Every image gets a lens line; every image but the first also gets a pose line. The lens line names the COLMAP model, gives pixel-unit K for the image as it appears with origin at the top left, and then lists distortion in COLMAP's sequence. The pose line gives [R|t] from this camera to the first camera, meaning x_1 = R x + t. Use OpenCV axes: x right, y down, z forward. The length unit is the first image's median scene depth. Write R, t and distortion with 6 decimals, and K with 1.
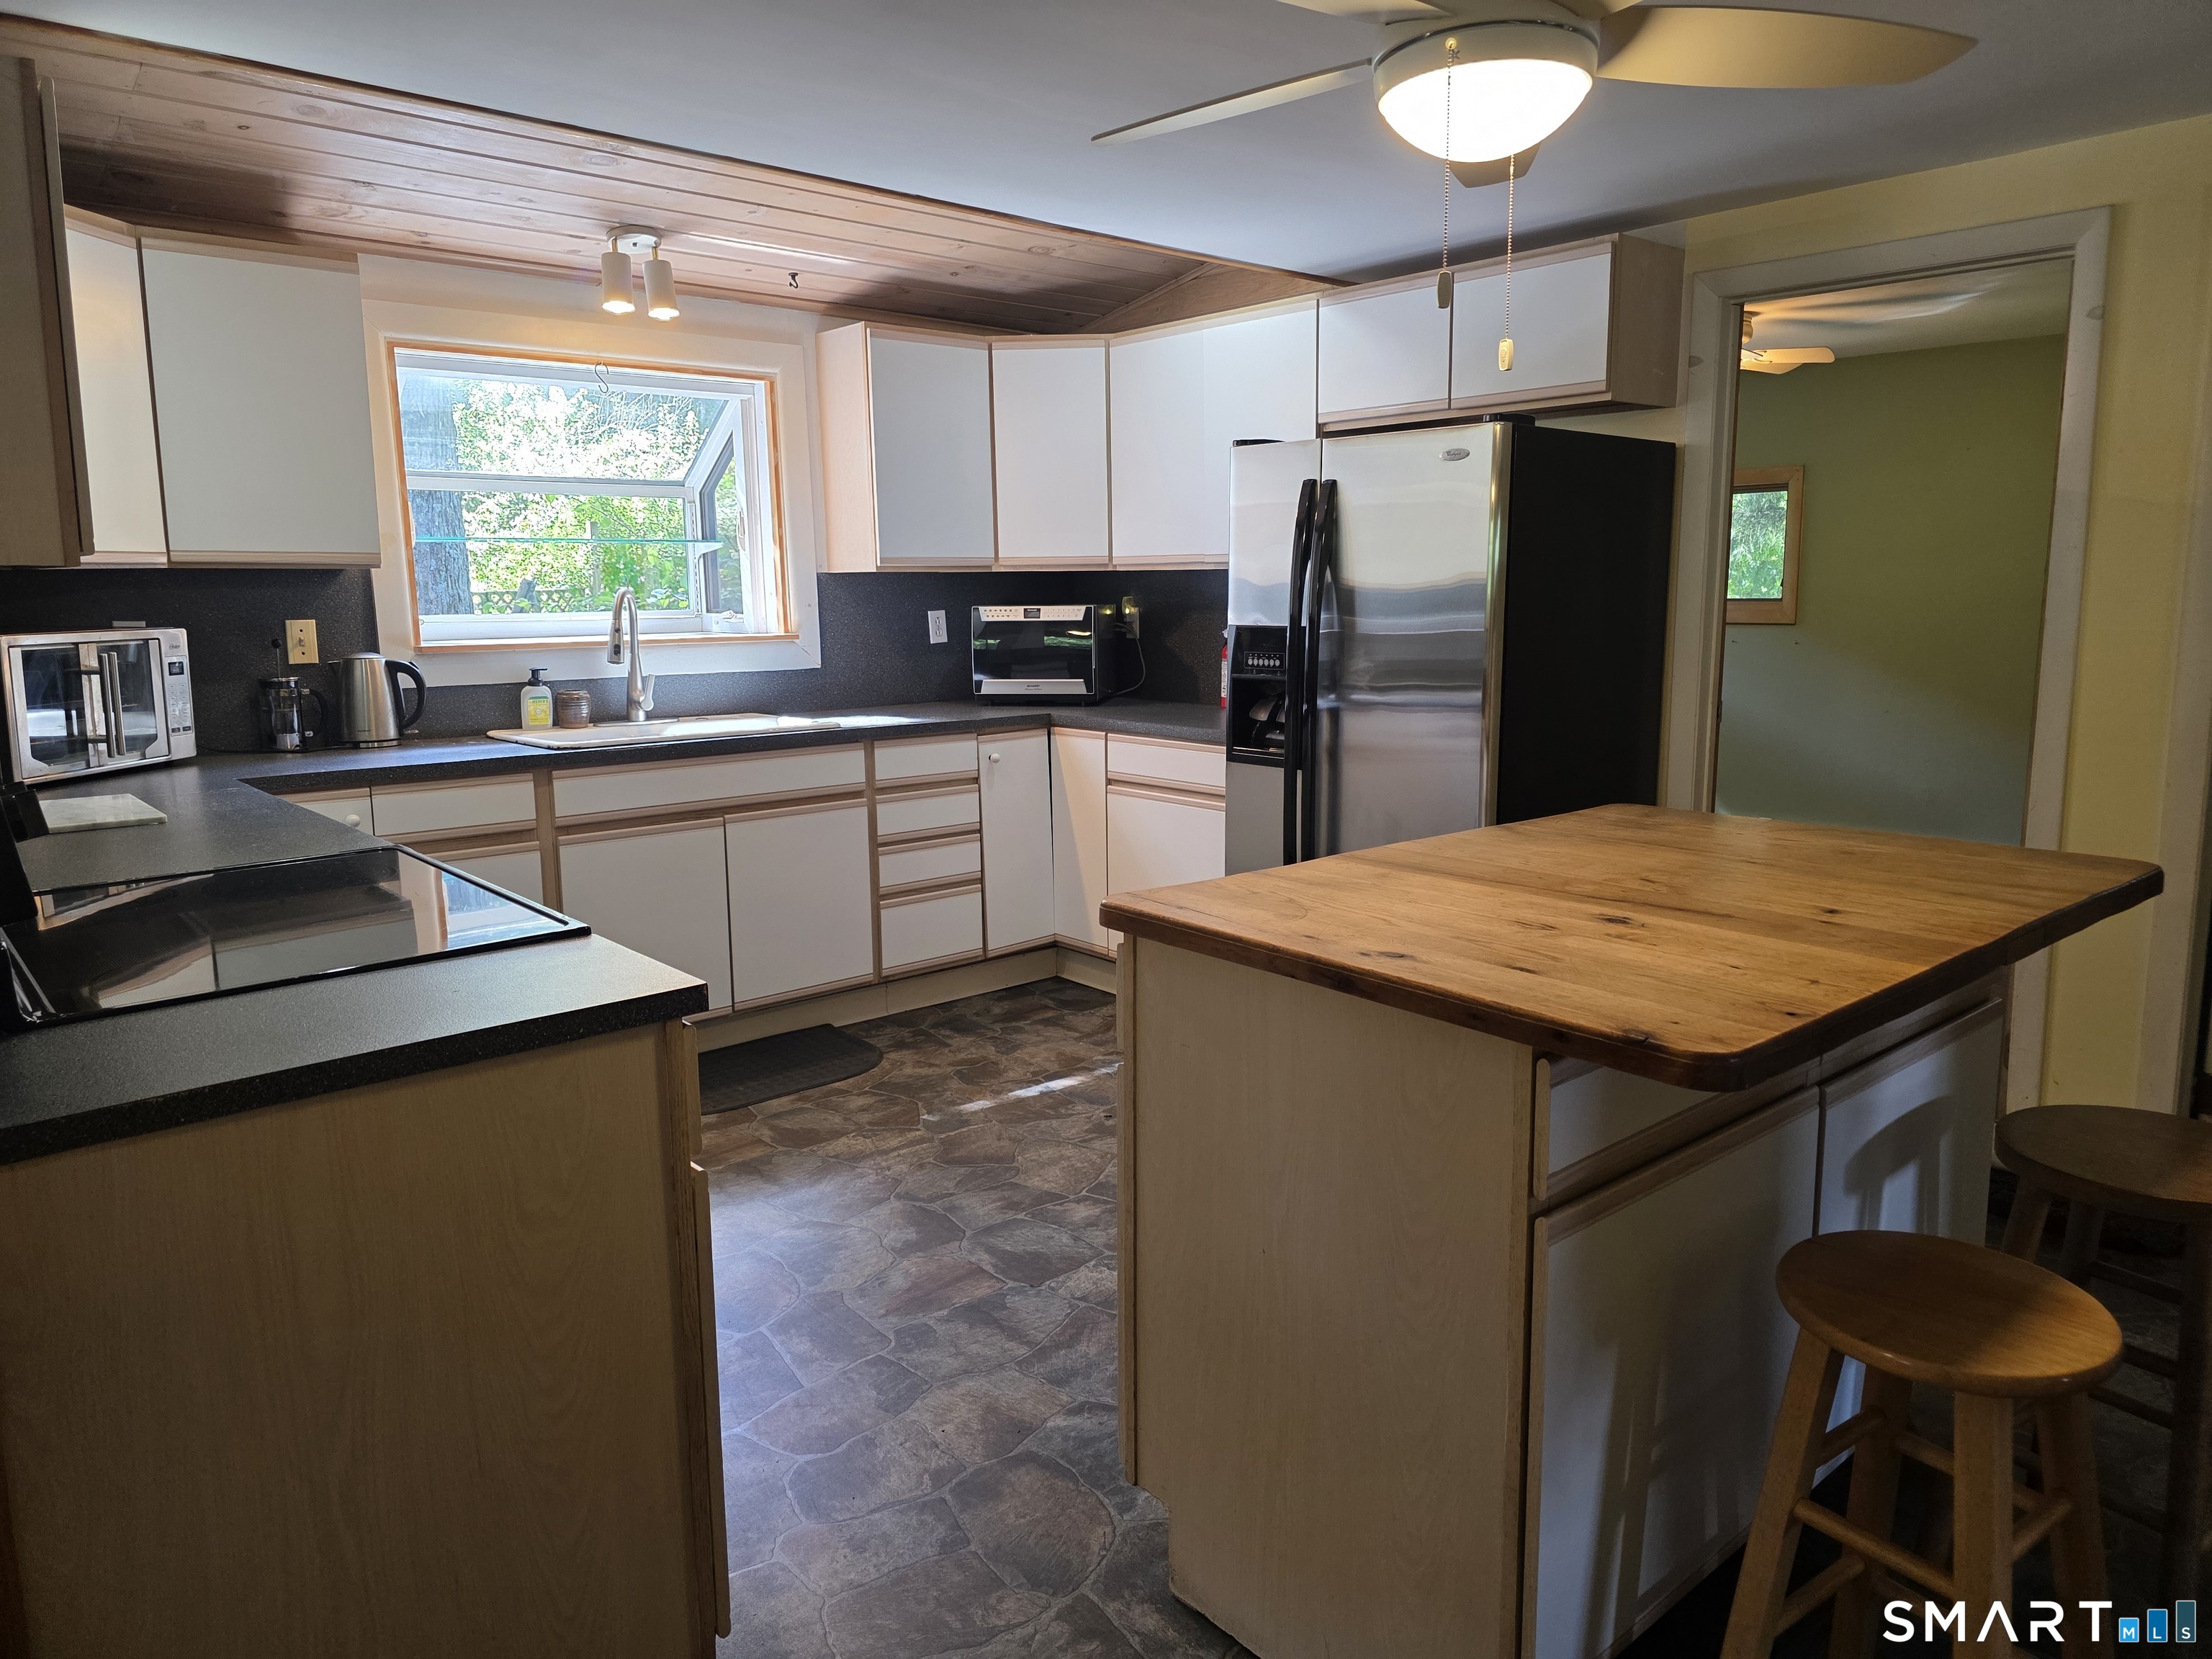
lens RADIAL K [[1504.6, 0, 1107.3], [0, 1504.6, 800.9], [0, 0, 1]] dist [0.057553, -0.049077]
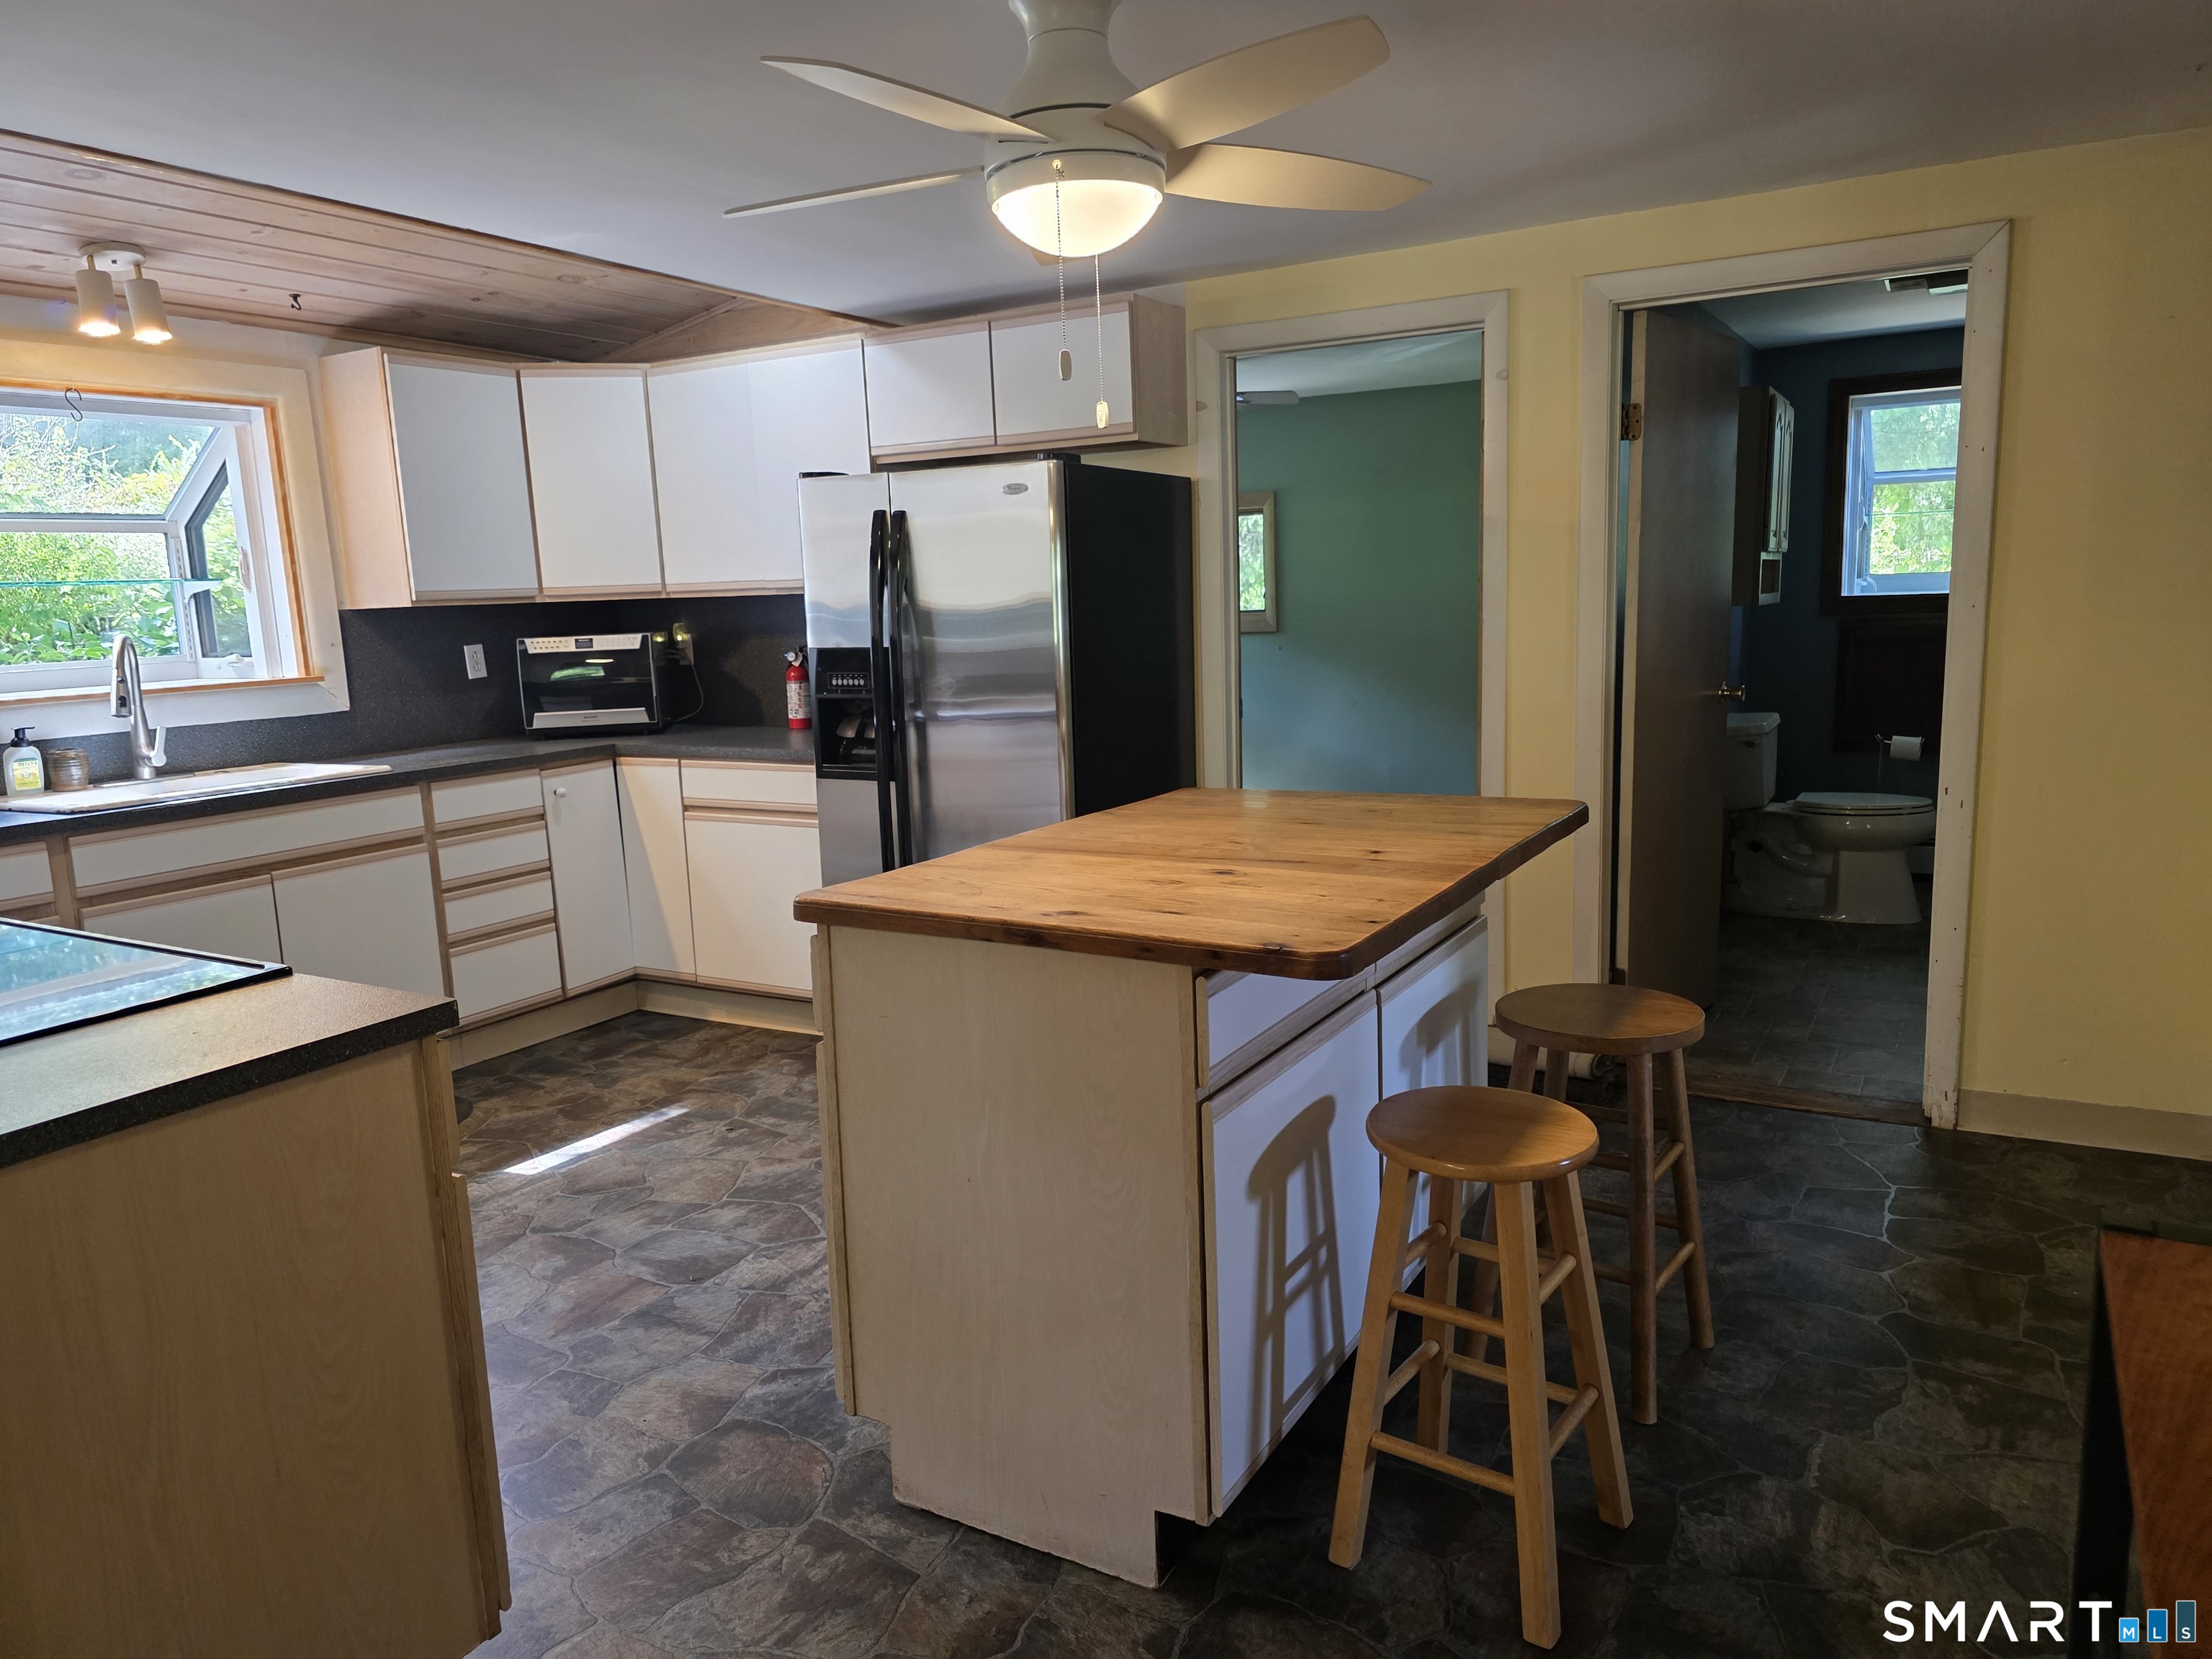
lens RADIAL K [[1504.6, 0, 1092.5], [0, 1504.6, 821.2], [0, 0, 1]] dist [0.057553, -0.049077]
pose [[0.950549, -0.074674, 0.301463, -0.058123], [0.074889, 0.997133, 0.010863, 0.006583], [-0.301410, 0.012251, 0.953416, -0.061829]]
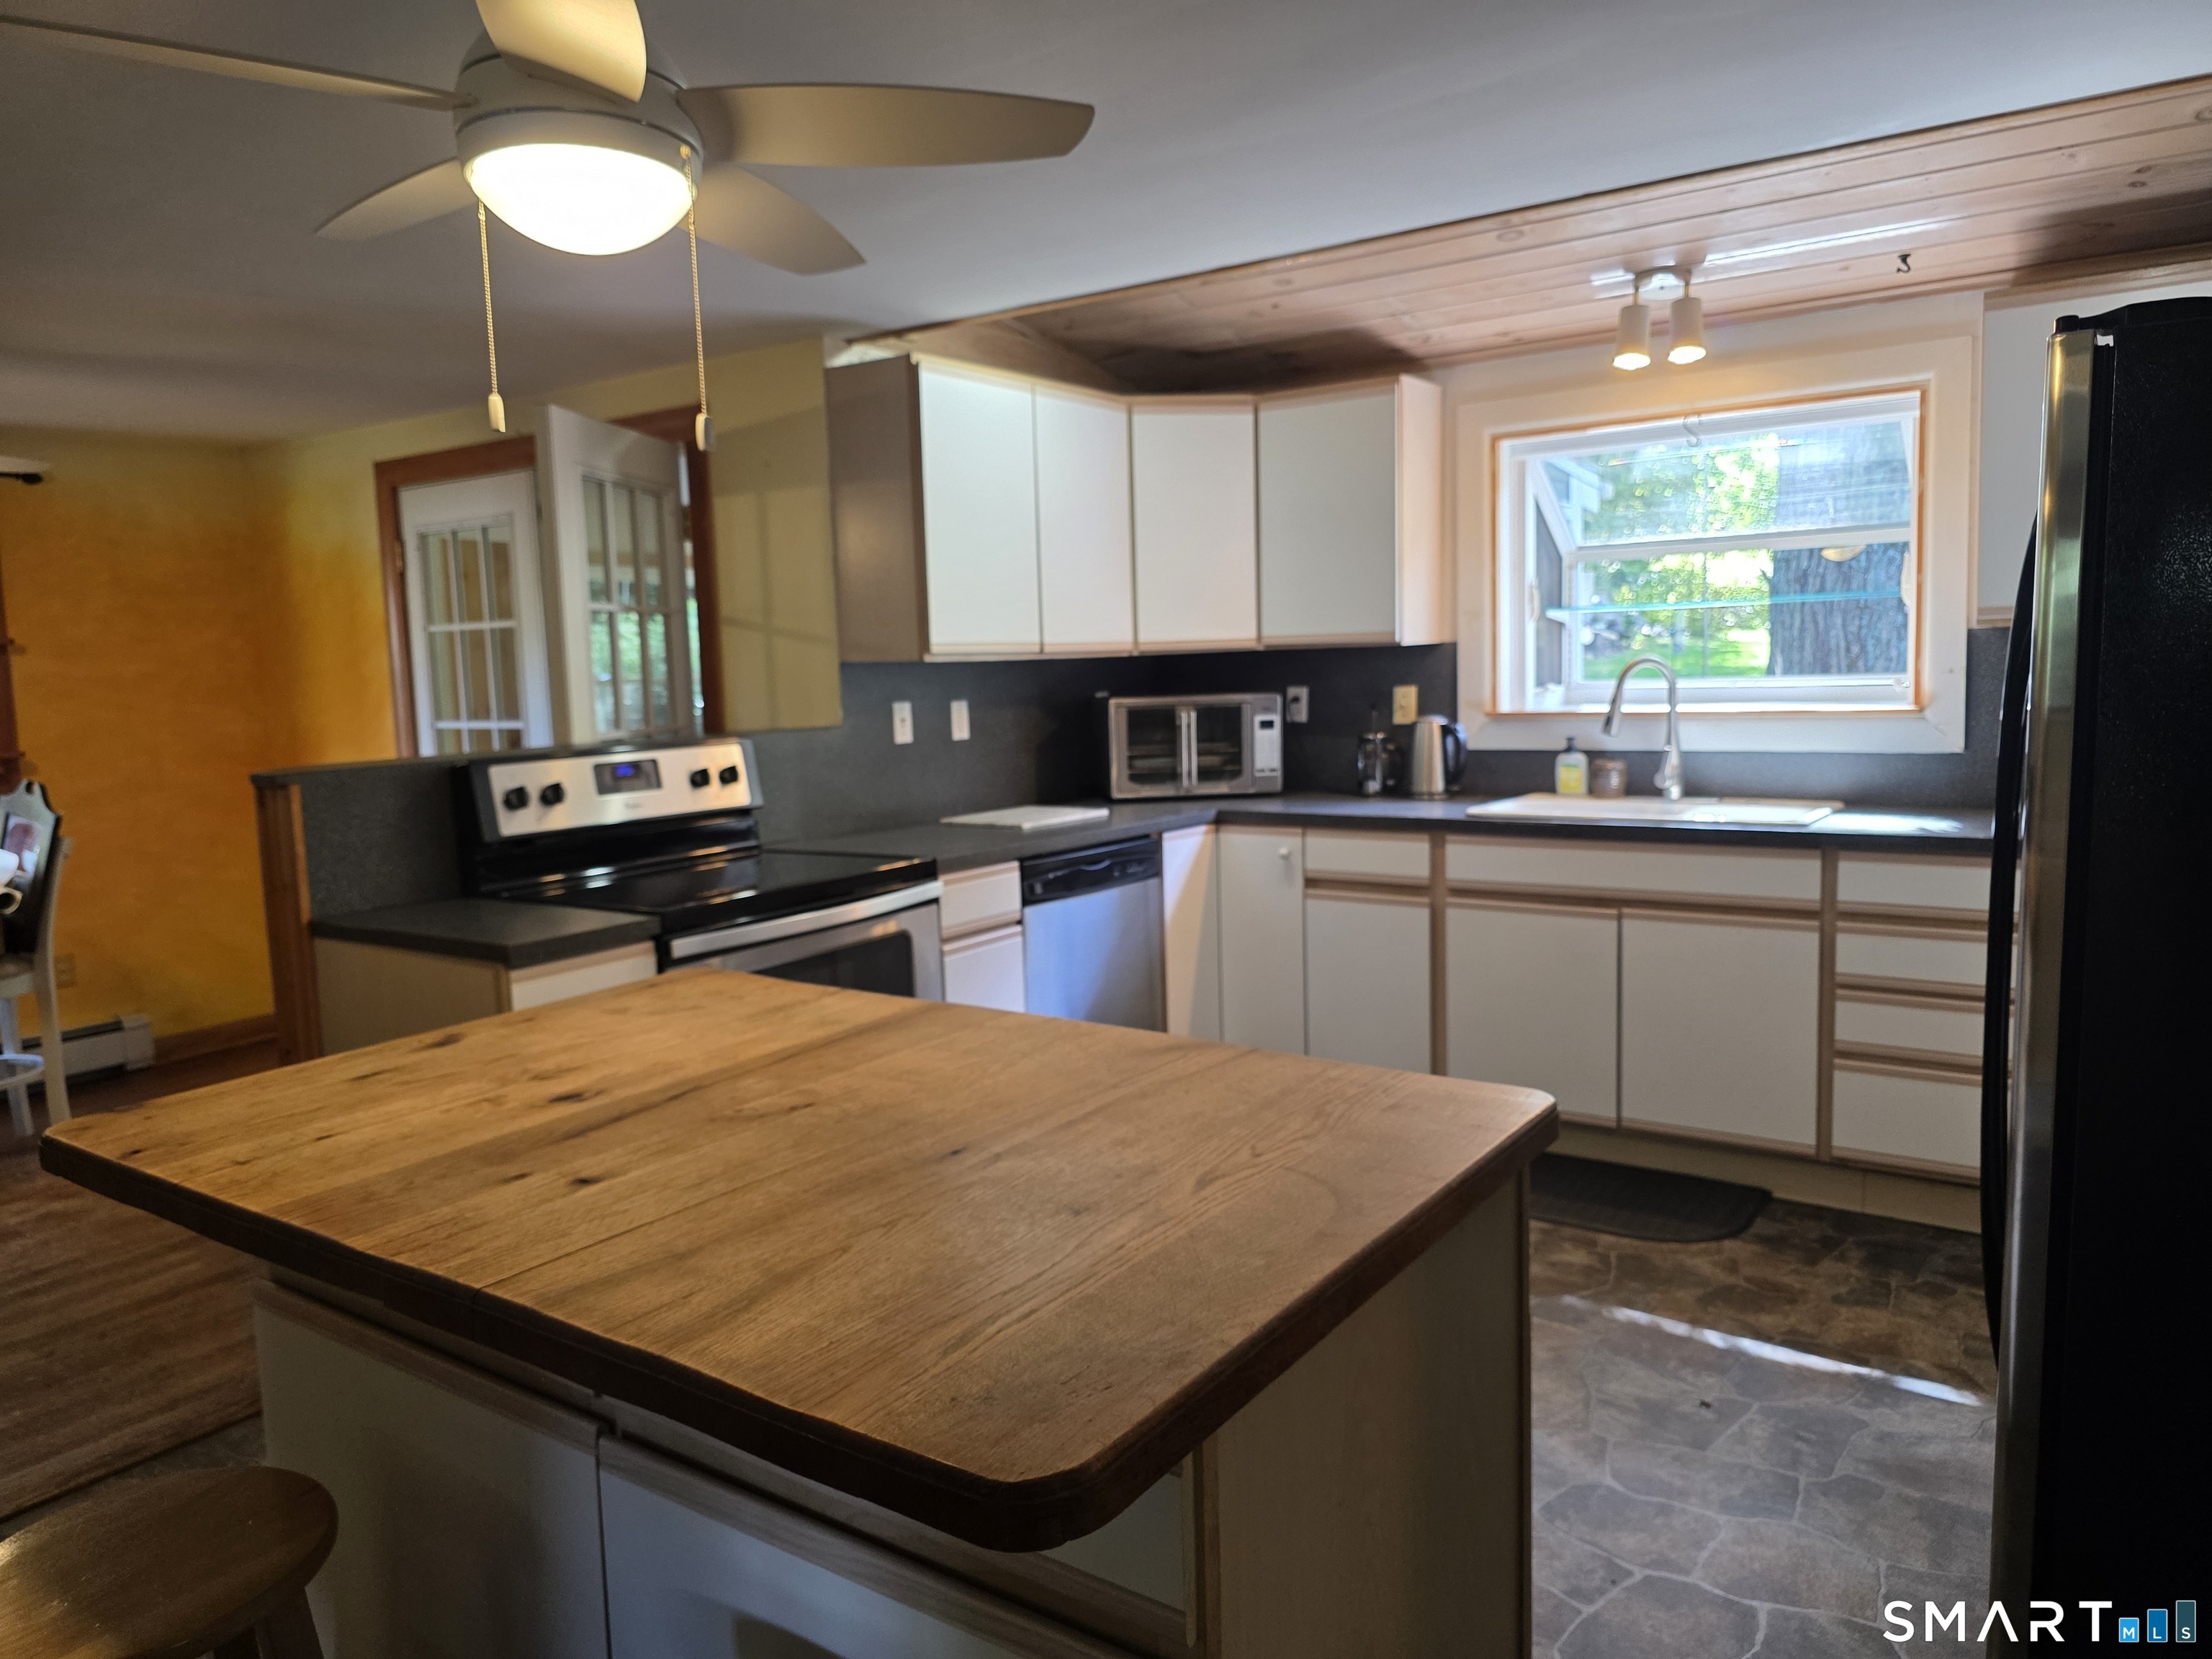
lens RADIAL K [[1504.6, 0, 1102.0], [0, 1504.6, 809.7], [0, 0, 1]] dist [0.057553, -0.049077]
pose [[0.238710, 0.097968, -0.966136, 0.606114], [-0.114926, 0.990756, 0.072069, -0.087911], [0.964266, 0.093830, 0.247763, 0.529070]]
